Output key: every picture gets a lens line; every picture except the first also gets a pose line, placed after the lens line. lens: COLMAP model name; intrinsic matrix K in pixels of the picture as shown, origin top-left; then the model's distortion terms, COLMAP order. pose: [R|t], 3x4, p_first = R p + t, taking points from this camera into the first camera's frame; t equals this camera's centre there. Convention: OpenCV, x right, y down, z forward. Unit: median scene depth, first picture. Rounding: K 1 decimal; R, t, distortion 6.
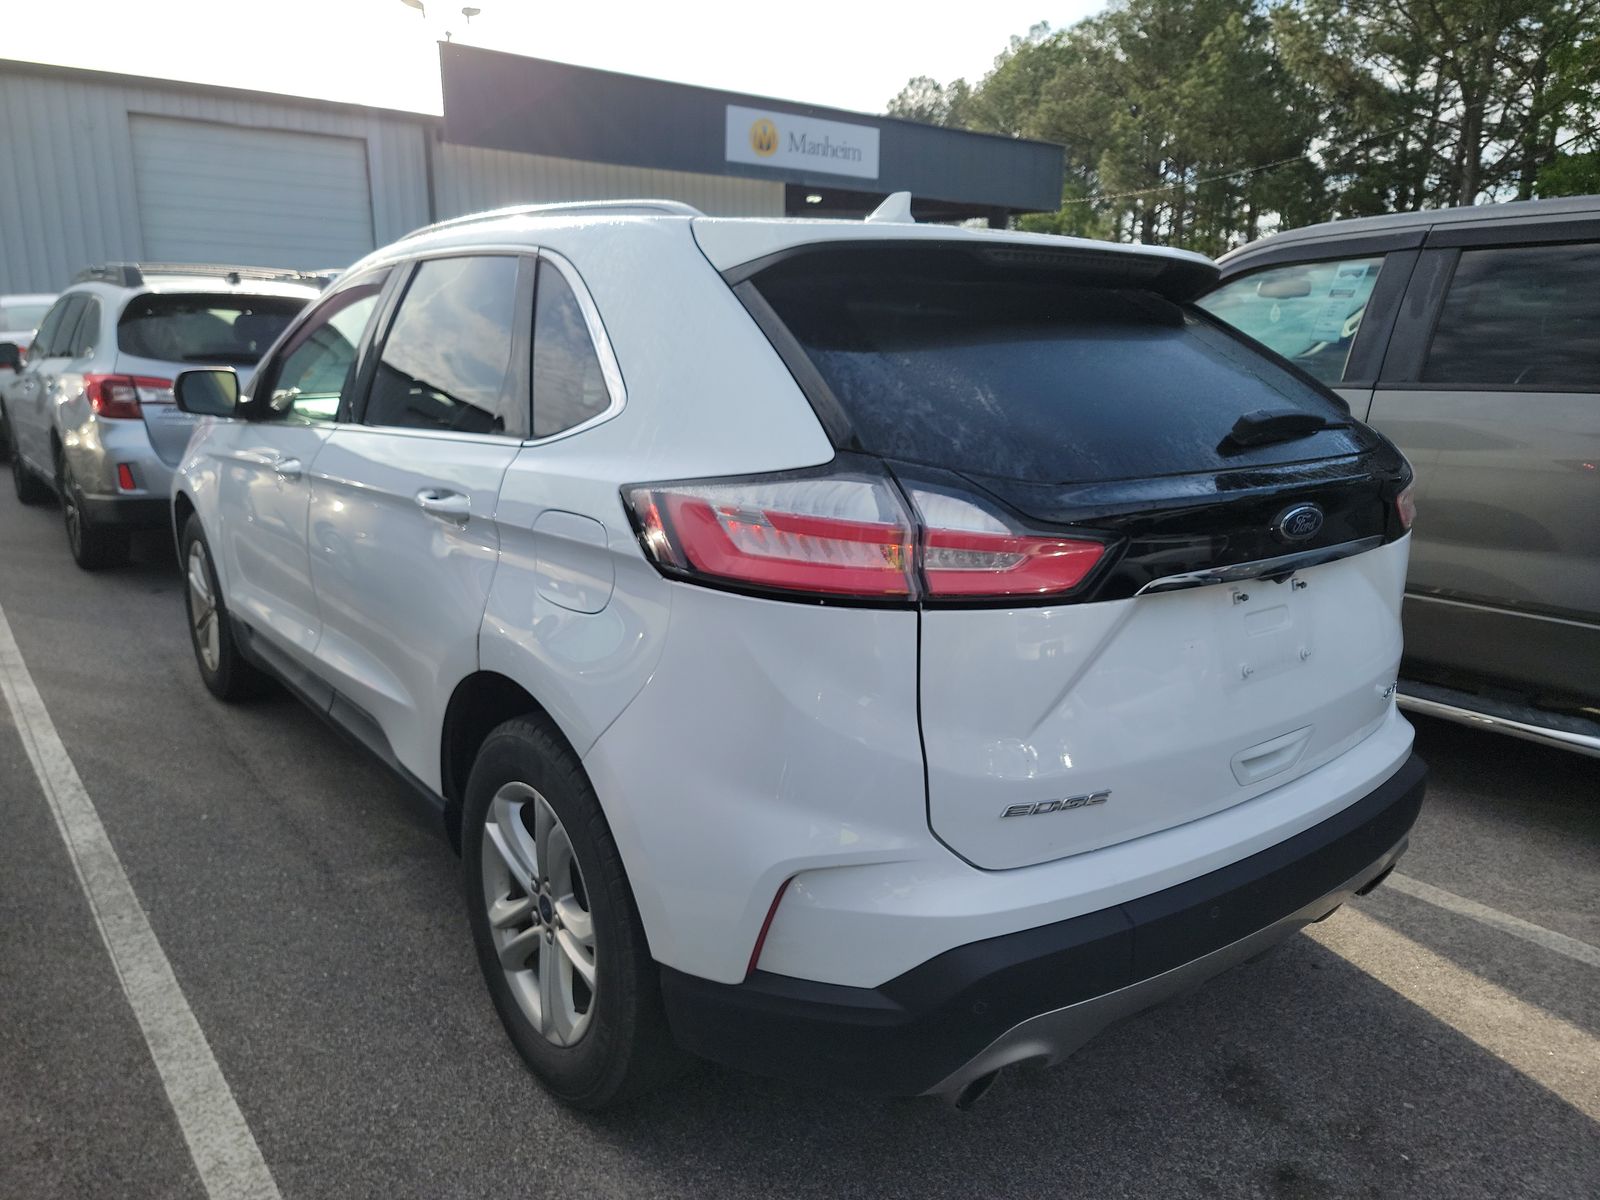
lens RADIAL K [[1168.5, 0, 827.1], [0, 1168.5, 591.5], [0, 0, 1]] dist [0.066245, -0.056227]
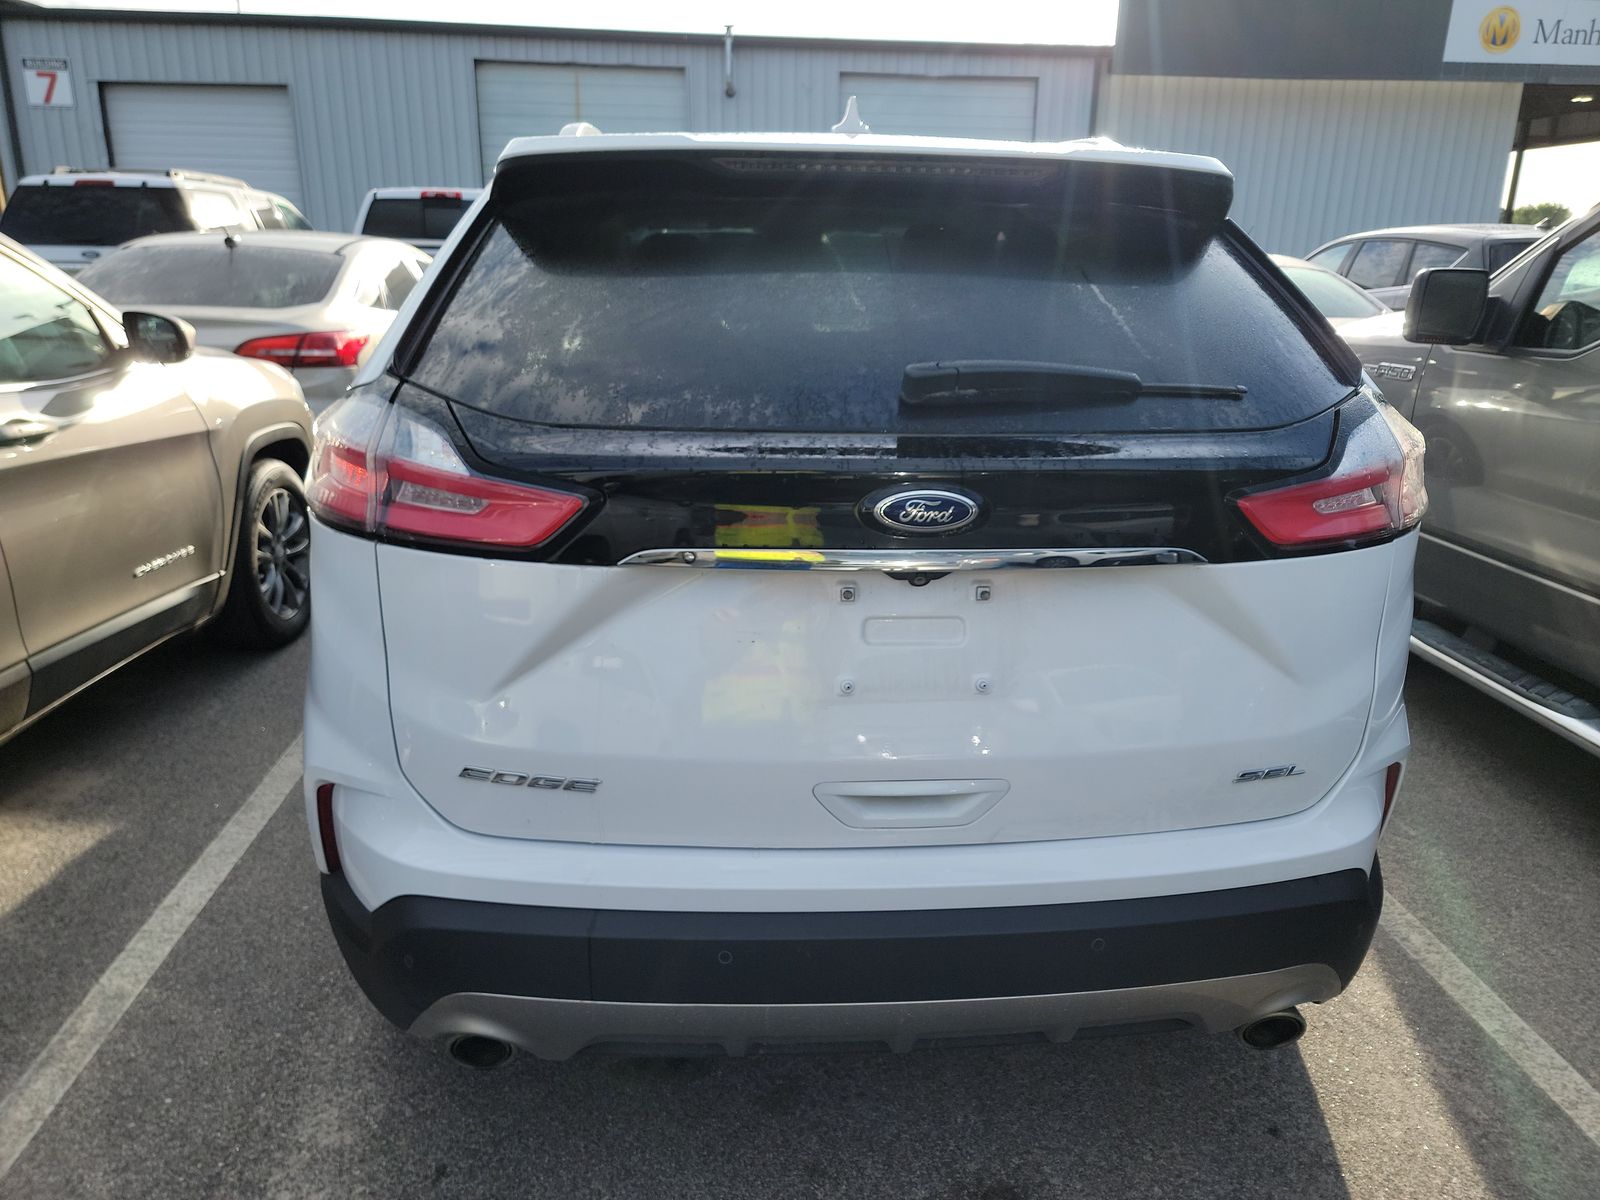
lens RADIAL K [[1168.5, 0, 827.1], [0, 1168.5, 591.5], [0, 0, 1]] dist [0.066245, -0.056227]
pose [[0.822855, 0.154399, -0.546873, 0.541287], [-0.126639, 0.988002, 0.088396, -0.045249], [0.553960, -0.003482, 0.832536, 0.233697]]
